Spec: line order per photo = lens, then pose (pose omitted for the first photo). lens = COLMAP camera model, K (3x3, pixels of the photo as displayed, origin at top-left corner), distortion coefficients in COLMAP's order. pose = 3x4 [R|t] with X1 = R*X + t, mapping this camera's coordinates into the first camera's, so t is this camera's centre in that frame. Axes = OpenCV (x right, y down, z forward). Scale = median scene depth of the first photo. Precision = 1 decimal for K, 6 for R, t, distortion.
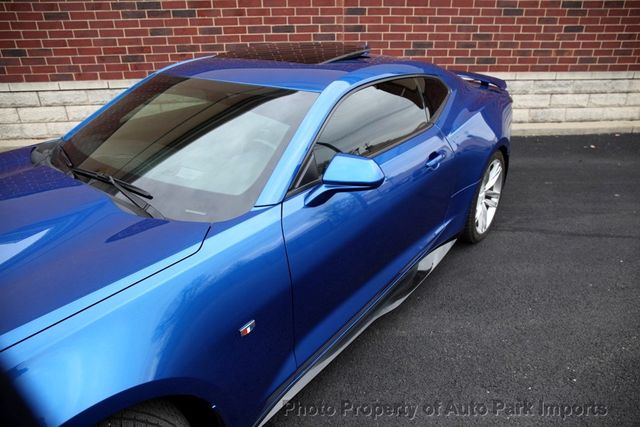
lens RADIAL K [[431.9, 0, 320.0], [0, 431.9, 213.5], [0, 0, 1]] dist [-0.093614, 0.069851]
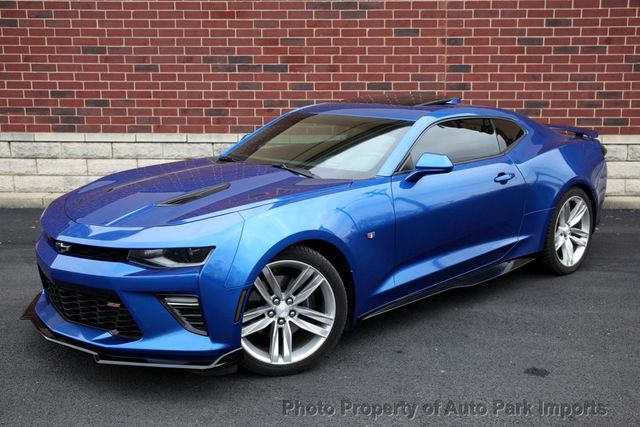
lens RADIAL K [[750.4, 0, 320.0], [0, 750.4, 213.5], [0, 0, 1]] dist [-0.011346, 0.187937]
pose [[0.991031, 0.032419, -0.129639, 0.006379], [-0.063137, 0.968610, -0.240435, 0.235829], [0.117775, 0.246464, 0.961969, -0.518281]]
